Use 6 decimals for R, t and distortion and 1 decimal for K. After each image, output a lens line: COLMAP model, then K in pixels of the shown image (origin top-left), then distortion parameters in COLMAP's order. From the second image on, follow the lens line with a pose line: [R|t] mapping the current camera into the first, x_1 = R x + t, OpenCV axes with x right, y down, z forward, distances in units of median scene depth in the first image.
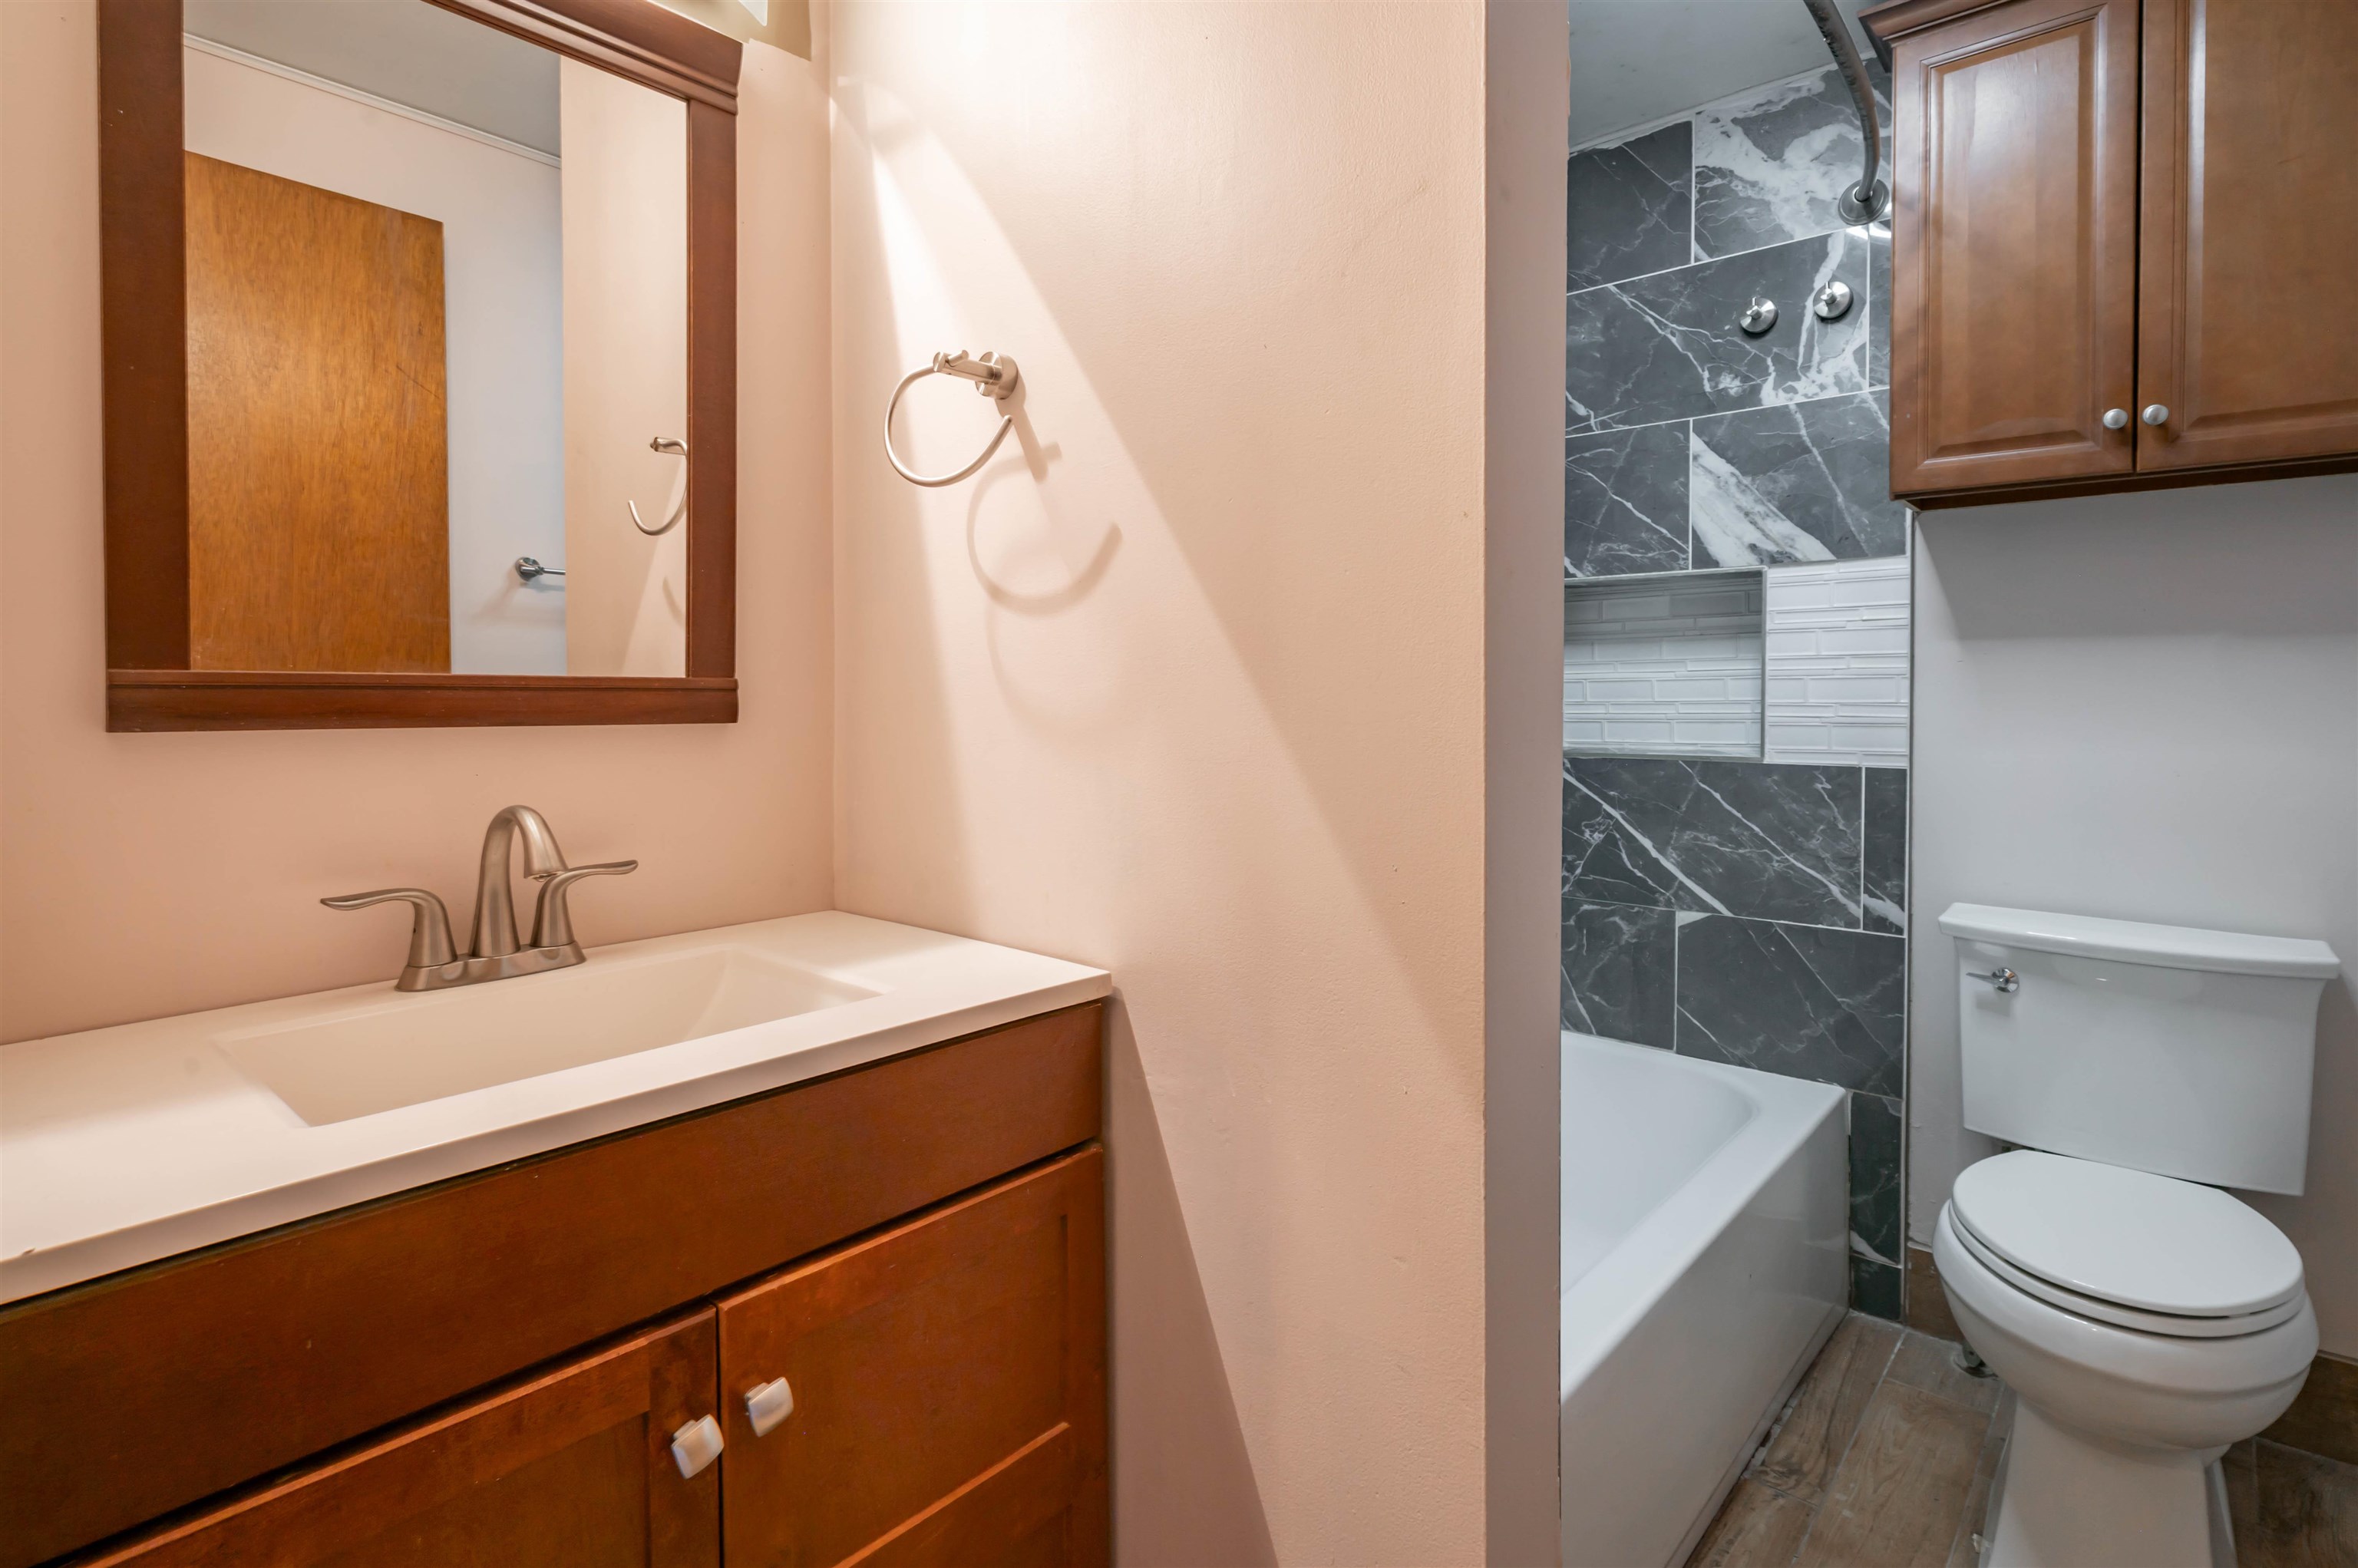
lens RADIAL K [[1154.1, 0, 1183.5], [0, 1154.1, 743.6], [0, 0, 1]] dist [-0.004198, 0.017984]
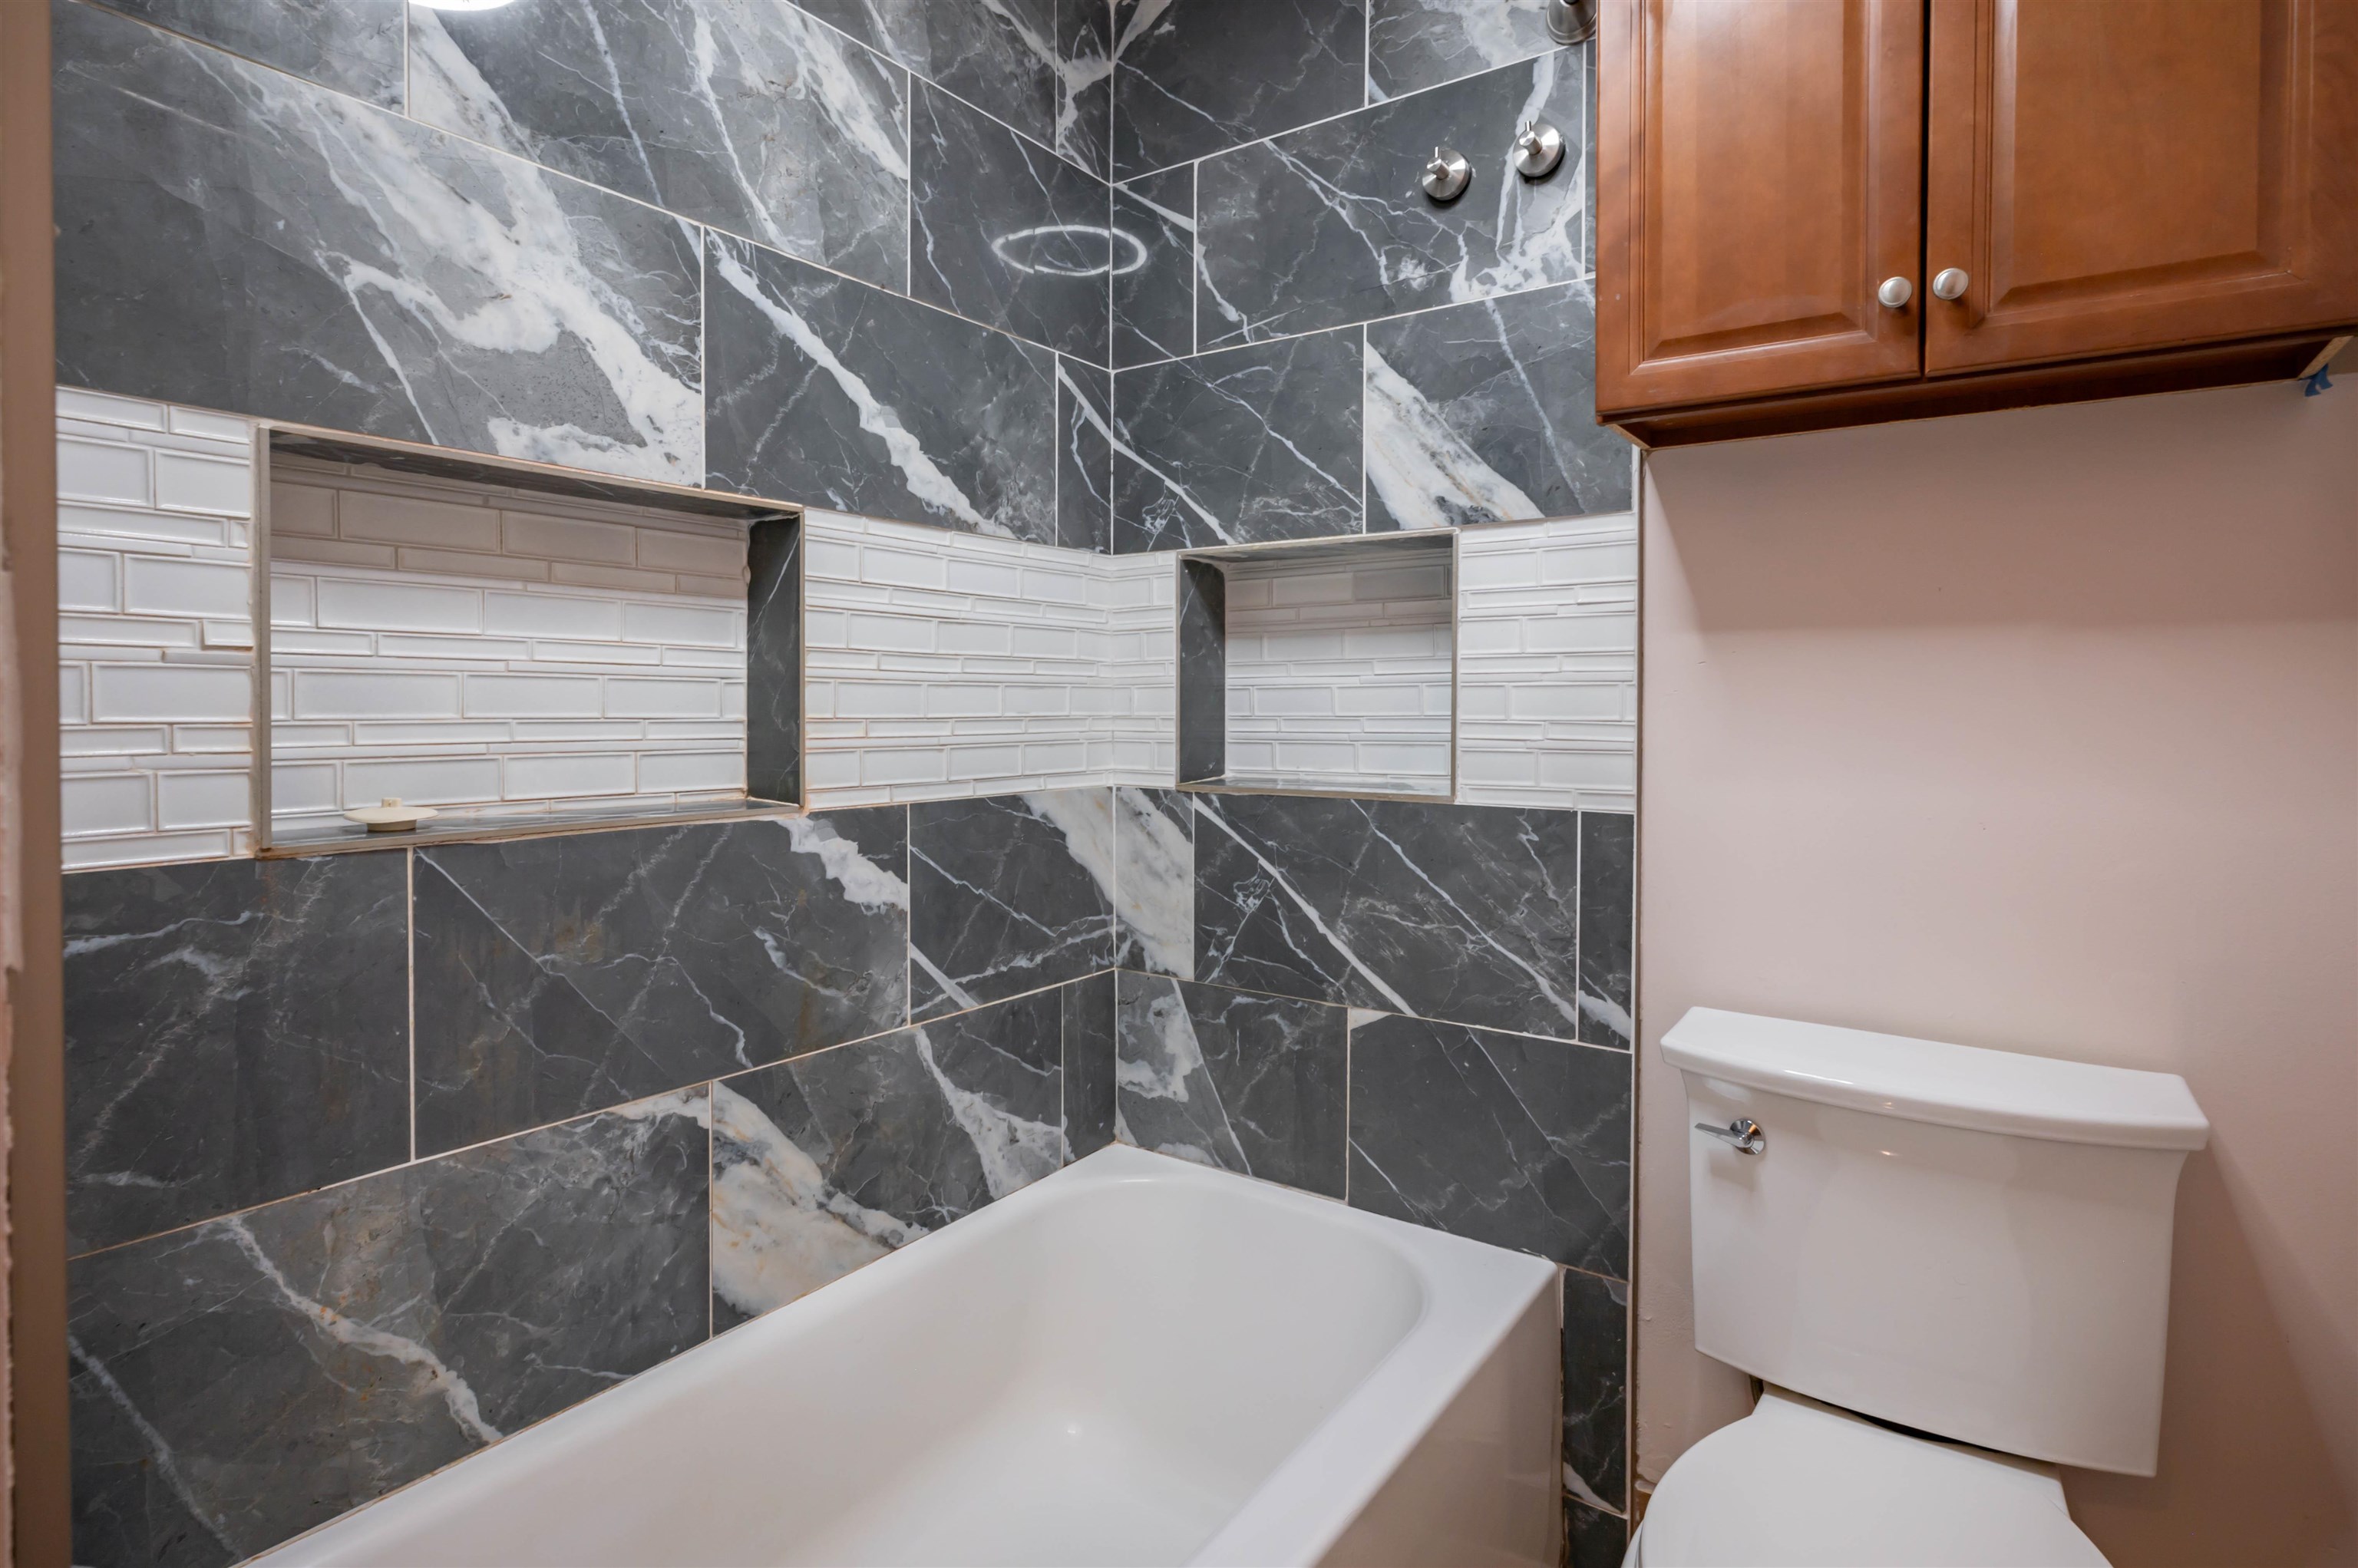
lens RADIAL K [[1154.1, 0, 1183.5], [0, 1154.1, 743.6], [0, 0, 1]] dist [-0.004198, 0.017984]
pose [[0.995698, 0.005609, 0.092490, 0.276578], [-0.005198, 0.999976, -0.004683, -0.016512], [-0.092514, 0.004182, 0.995703, 0.312617]]
